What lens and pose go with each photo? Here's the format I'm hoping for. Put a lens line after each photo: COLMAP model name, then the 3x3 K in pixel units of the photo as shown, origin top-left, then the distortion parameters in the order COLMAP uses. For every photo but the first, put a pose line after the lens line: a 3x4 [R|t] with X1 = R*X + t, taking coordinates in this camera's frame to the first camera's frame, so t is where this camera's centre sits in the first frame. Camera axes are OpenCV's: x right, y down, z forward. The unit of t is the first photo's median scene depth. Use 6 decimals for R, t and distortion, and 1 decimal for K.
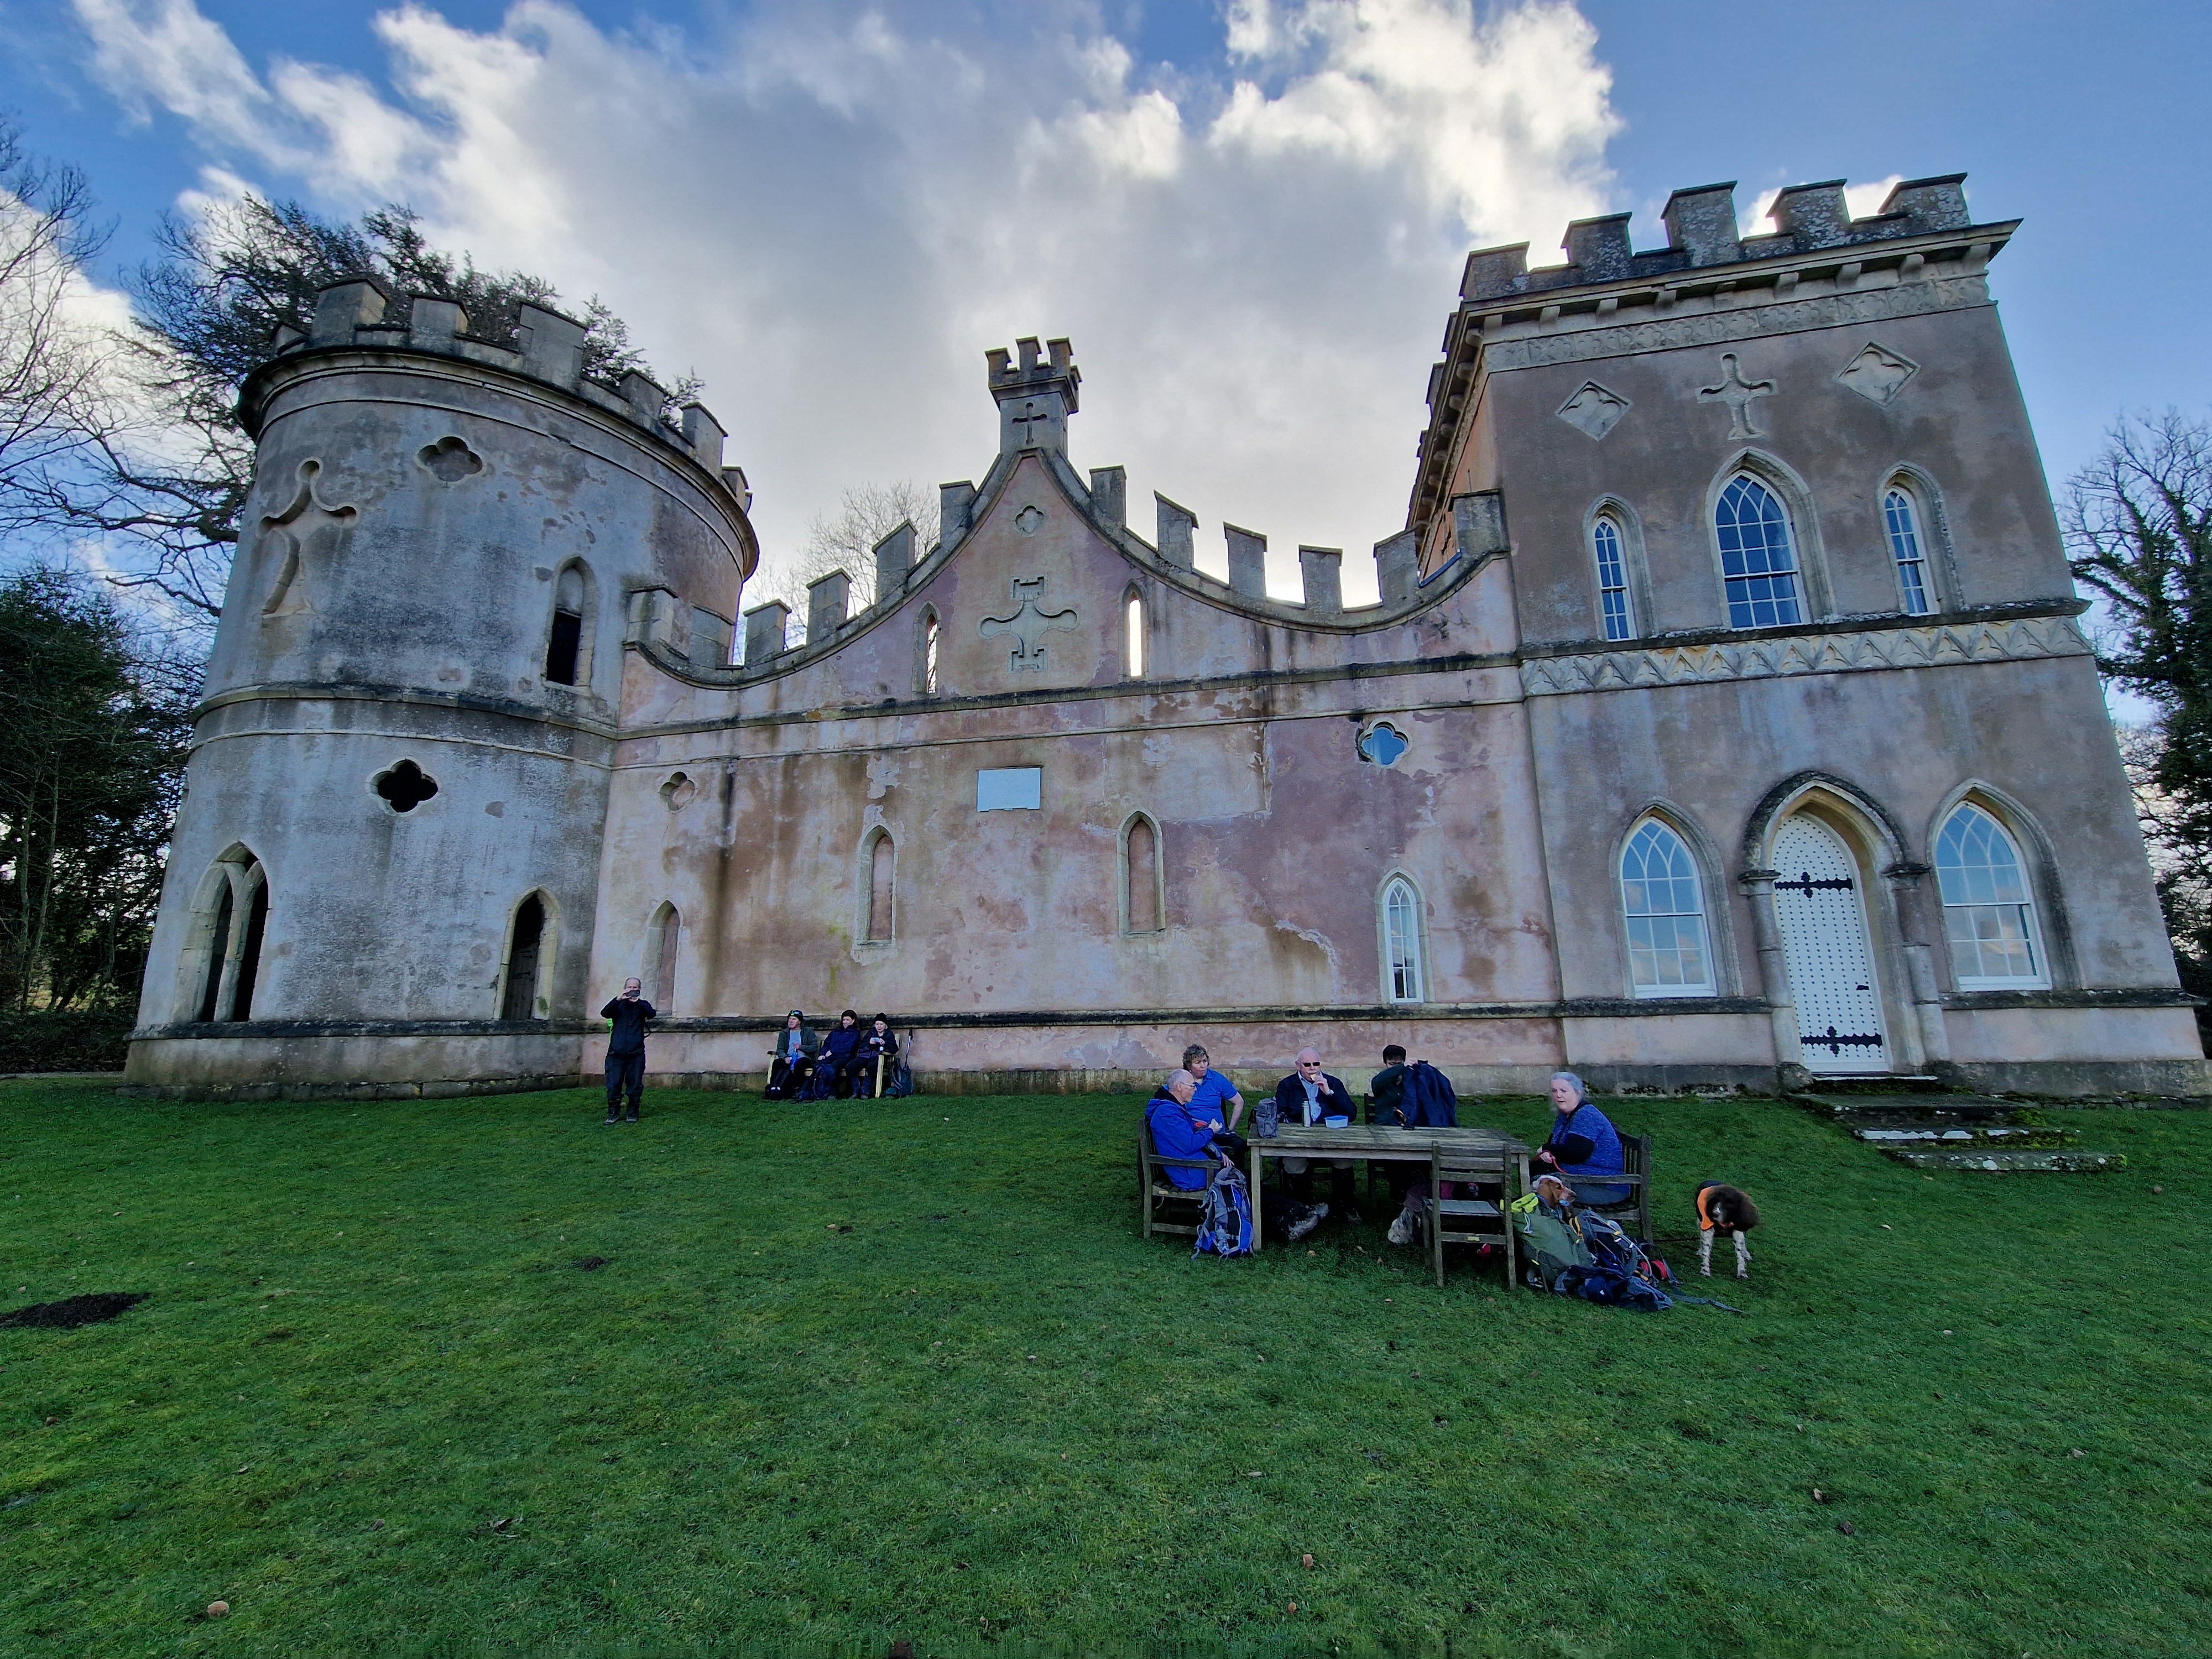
lens RADIAL K [[901.5, 0, 1116.4], [0, 901.5, 831.6], [0, 0, 1]] dist [-0.001594, -0.000665]
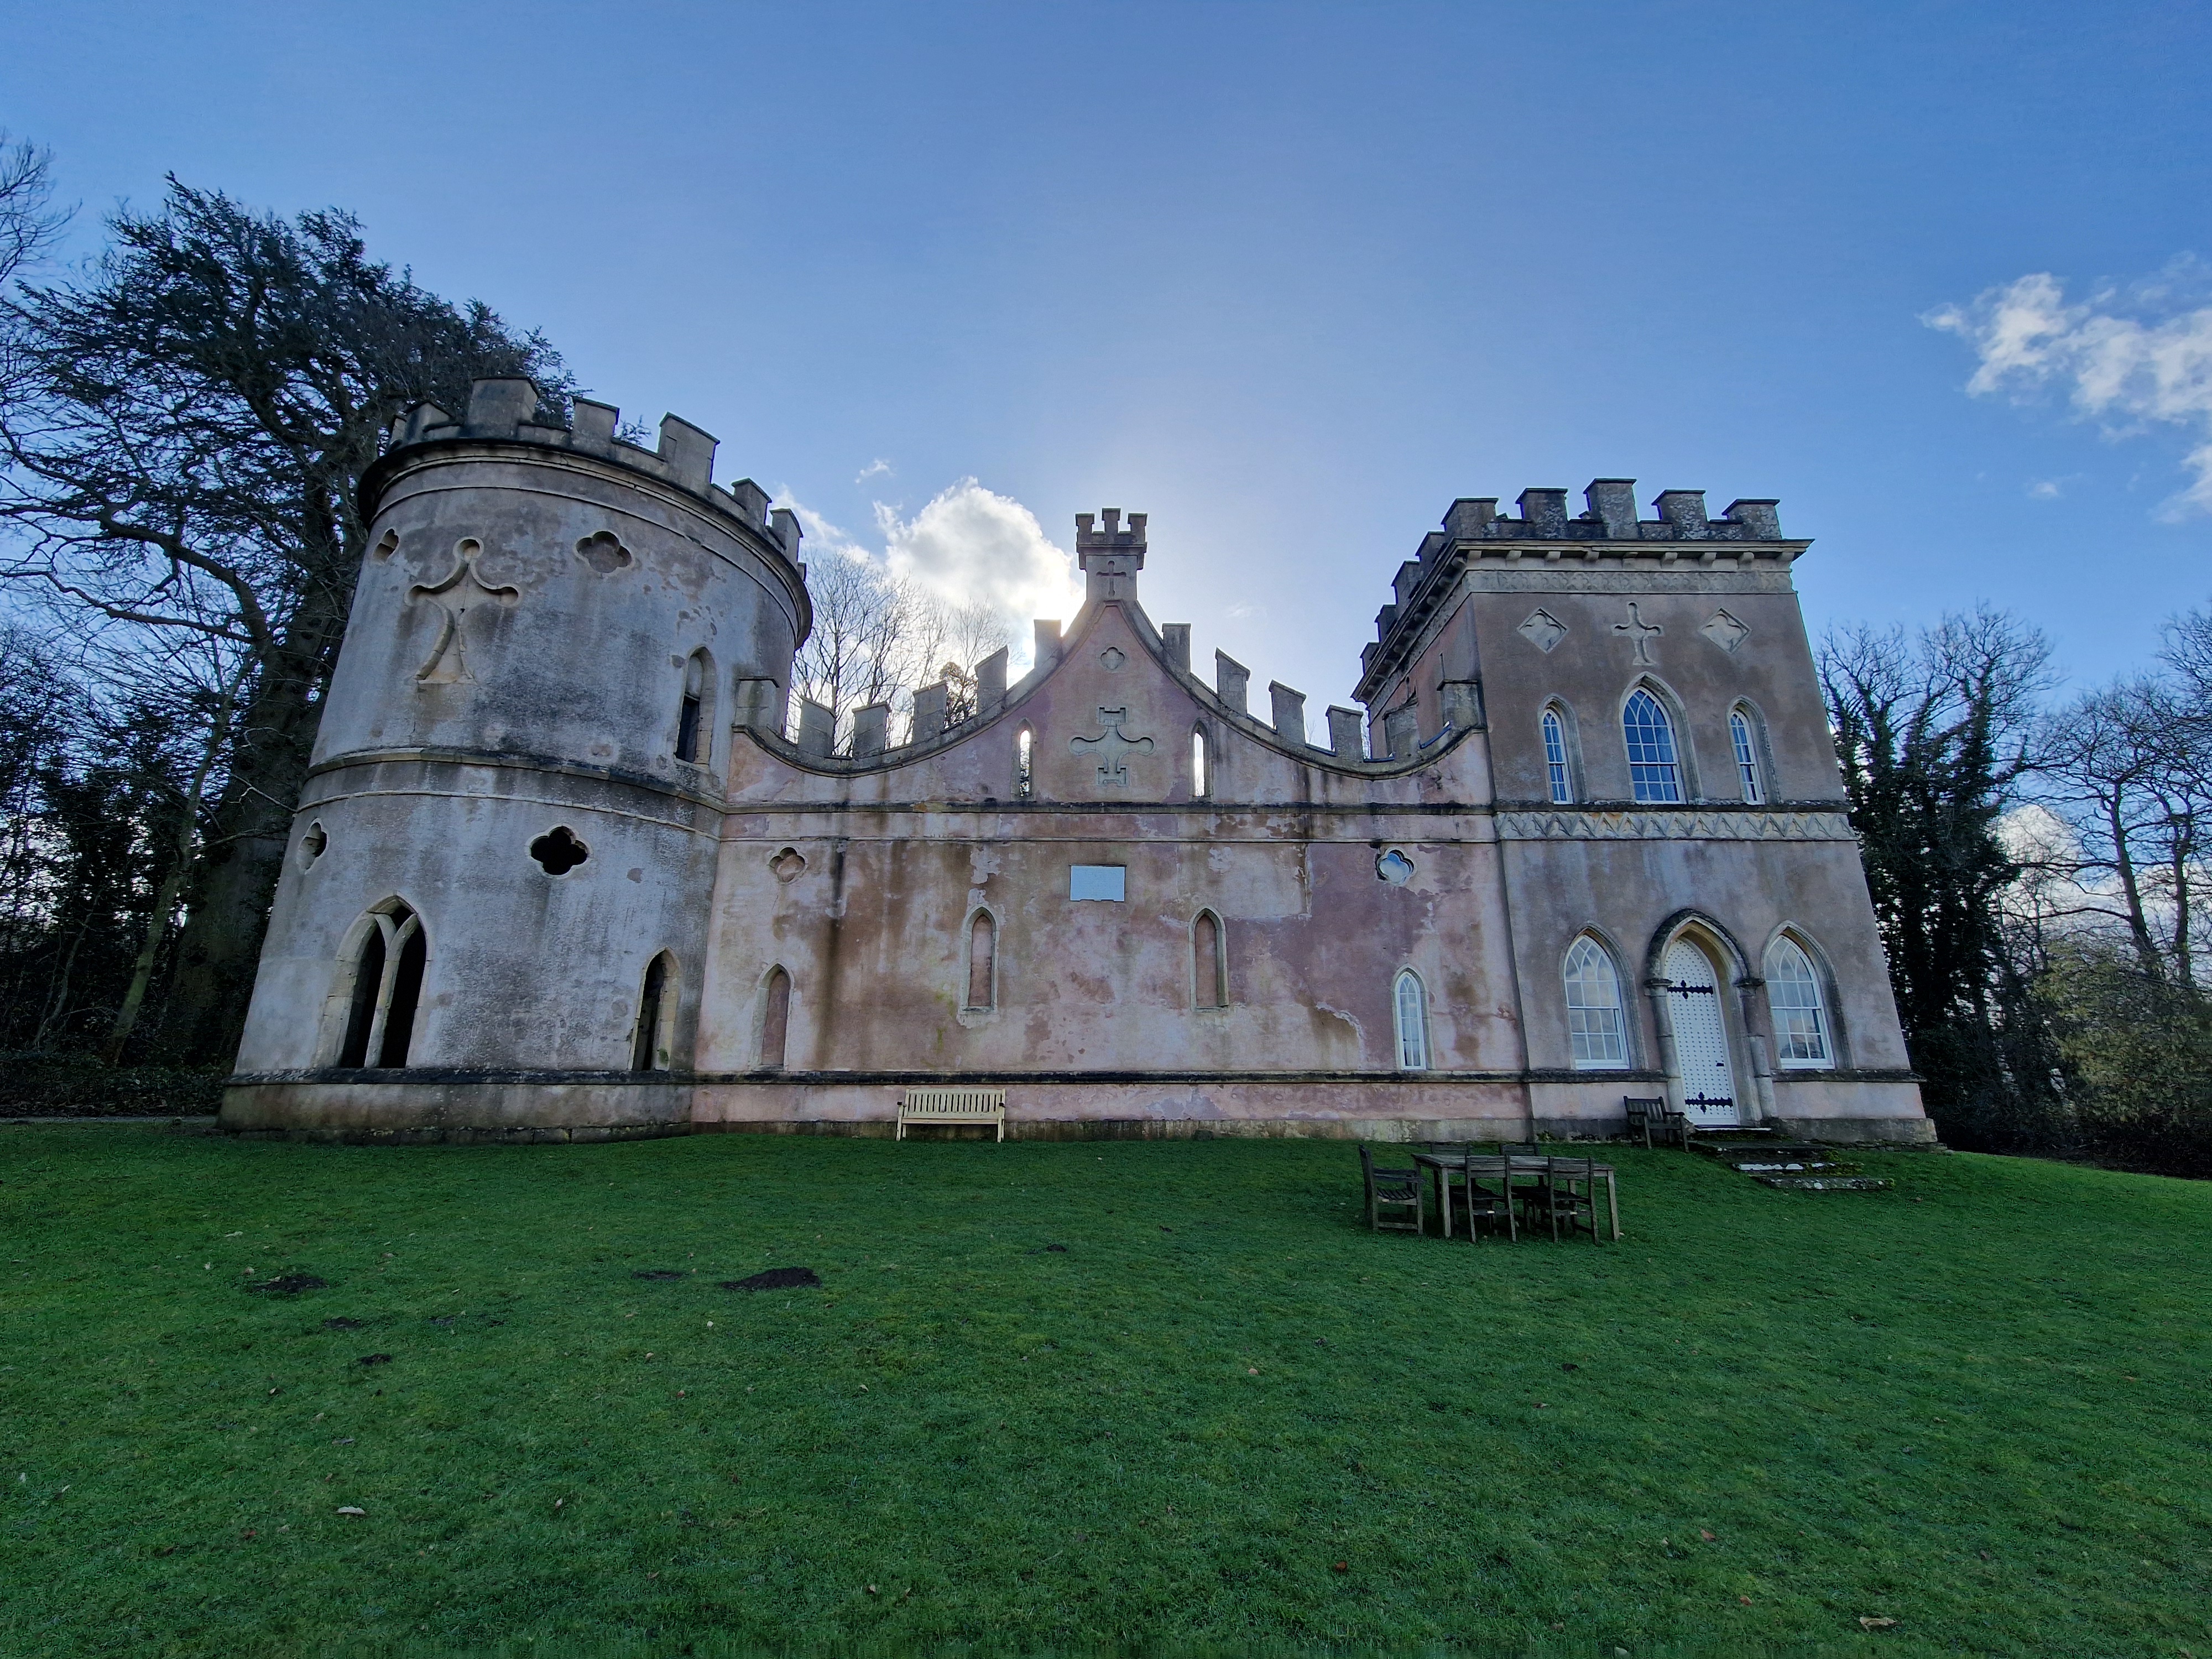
lens RADIAL K [[901.5, 0, 1116.4], [0, 901.5, 831.6], [0, 0, 1]] dist [-0.001594, -0.000665]
pose [[0.979956, 0.067118, 0.187565, -0.352629], [-0.055636, 0.996279, -0.065831, -0.041144], [-0.191285, 0.054076, 0.980044, -0.203641]]
